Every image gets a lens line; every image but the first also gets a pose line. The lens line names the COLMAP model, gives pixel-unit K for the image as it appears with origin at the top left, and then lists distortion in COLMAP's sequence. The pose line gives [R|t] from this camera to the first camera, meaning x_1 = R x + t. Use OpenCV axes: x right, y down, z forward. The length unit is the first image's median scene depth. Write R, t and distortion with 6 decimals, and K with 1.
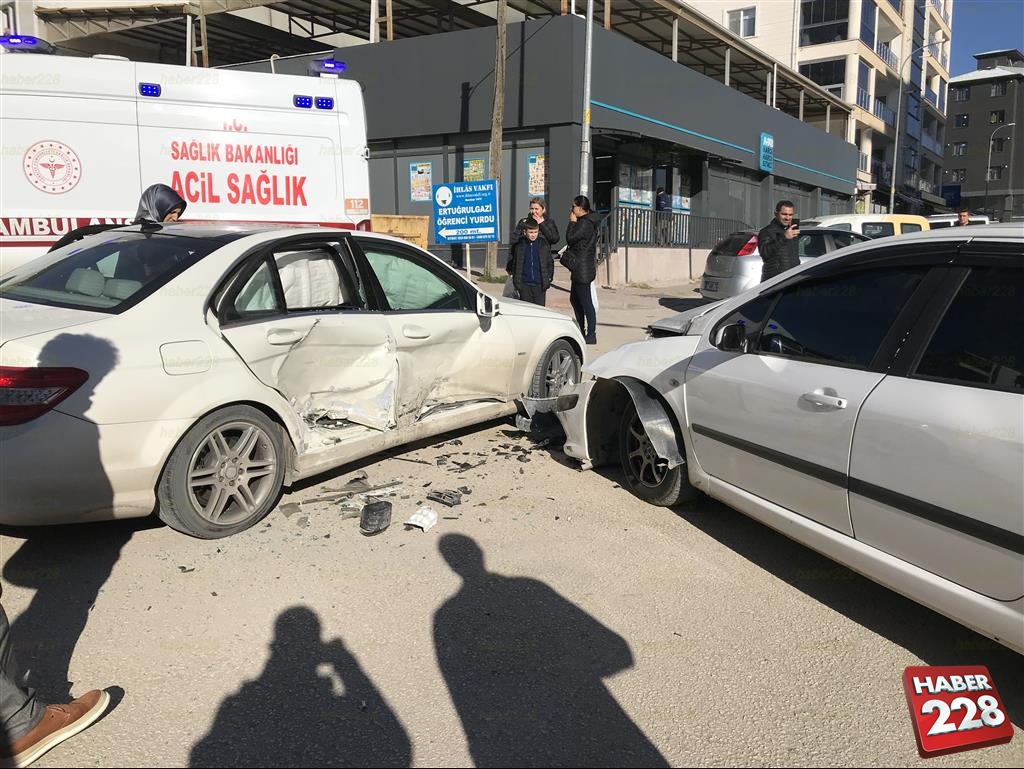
lens RADIAL K [[836.6, 0, 512.0], [0, 836.6, 384.5], [0, 0, 1]] dist [0.034028, -0.030045]
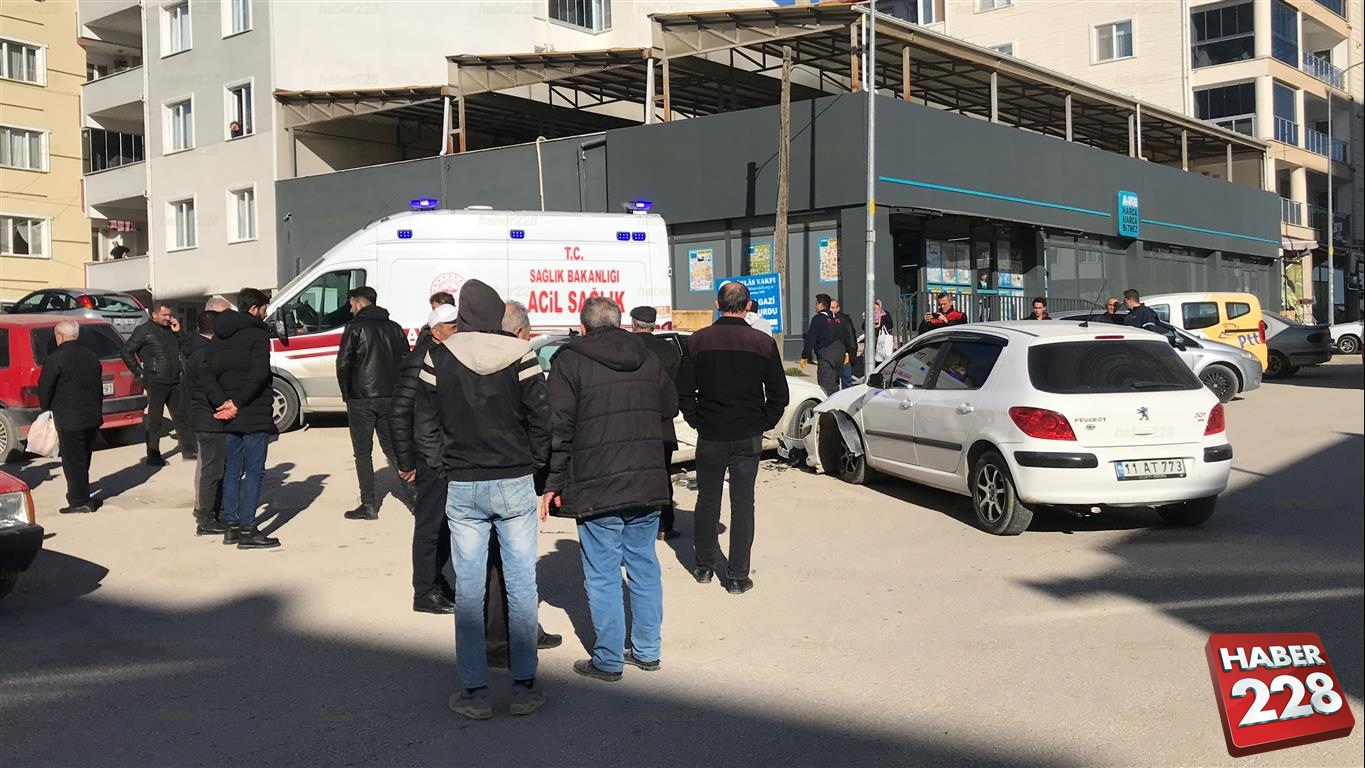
lens RADIAL K [[1317.8, 0, 682.5], [0, 1317.8, 384.0], [0, 0, 1]] dist [0.120460, -0.358163]
pose [[0.993374, -0.021126, -0.112968, 0.076063], [0.006448, 0.991655, -0.128755, 0.165624], [0.114746, 0.127174, 0.985221, -1.015495]]
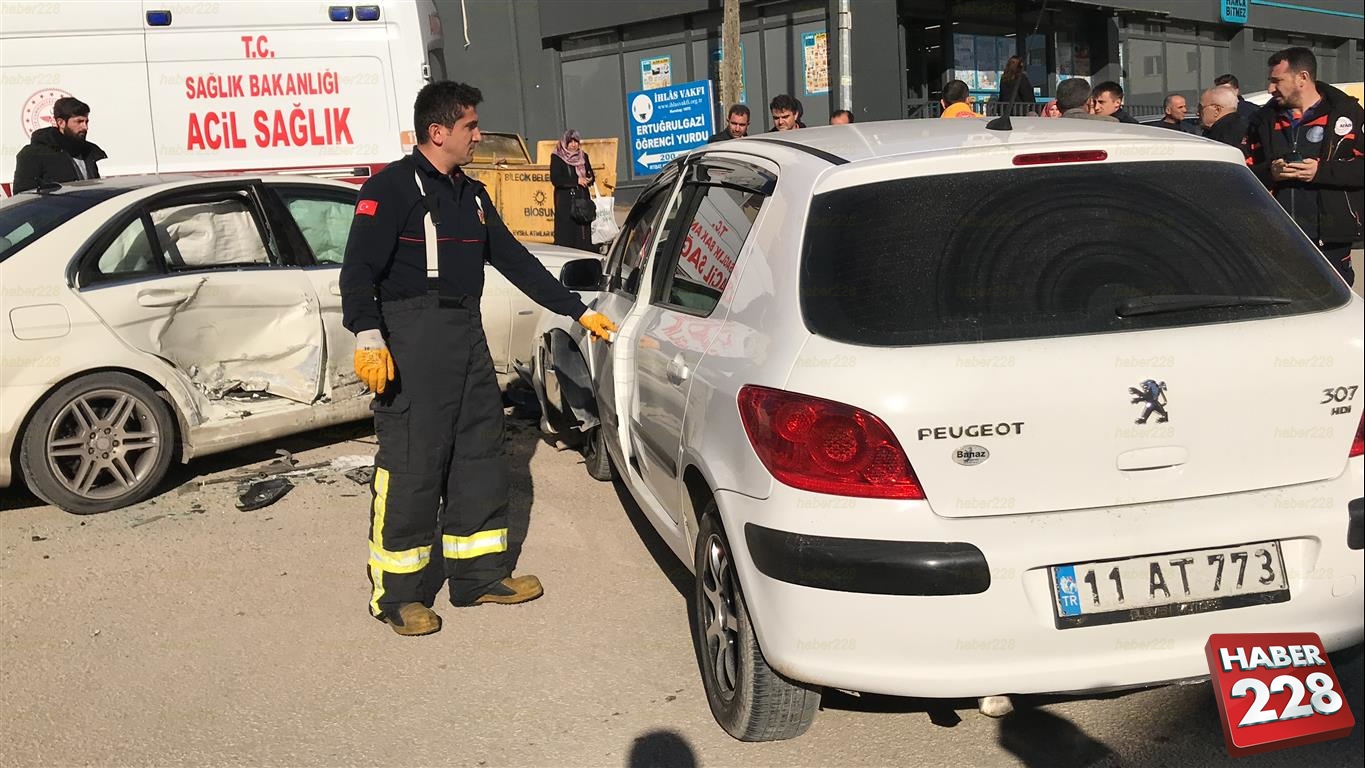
lens RADIAL K [[1333.0, 0, 685.9], [0, 1333.0, 364.9], [0, 0, 1]] dist [0.066790, -0.156664]
pose [[0.981760, -0.035699, -0.186741, 0.294803], [0.031956, 0.999224, -0.023015, 0.035251], [0.187417, 0.016628, 0.982140, -0.180626]]
